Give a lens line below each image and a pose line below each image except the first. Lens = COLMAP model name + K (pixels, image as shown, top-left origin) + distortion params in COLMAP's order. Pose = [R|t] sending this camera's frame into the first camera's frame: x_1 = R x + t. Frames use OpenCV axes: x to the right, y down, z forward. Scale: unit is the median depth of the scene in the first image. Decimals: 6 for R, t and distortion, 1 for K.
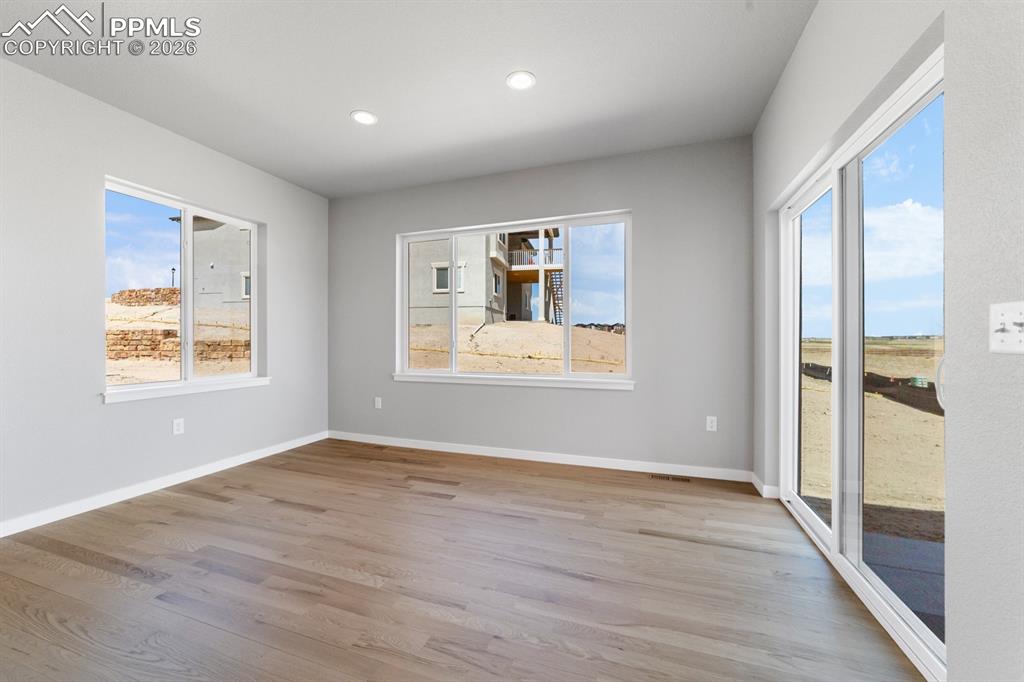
lens RADIAL K [[388.3, 0, 511.3], [0, 388.3, 341.8], [0, 0, 1]] dist [-0.003440, 0.000075]
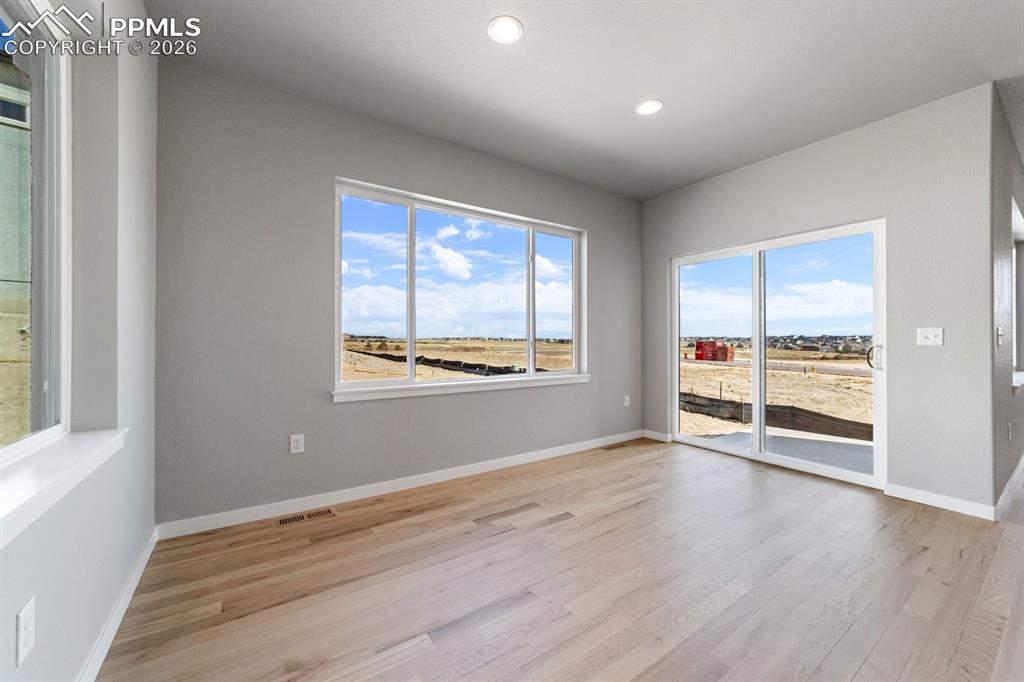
lens RADIAL K [[388.3, 0, 513.0], [0, 388.3, 341.0], [0, 0, 1]] dist [-0.003440, 0.000075]
pose [[0.591598, 0.003366, 0.806226, -0.833086], [0.000374, 0.999990, -0.004449, 0.001483], [-0.806233, 0.002933, 0.591591, 0.496664]]
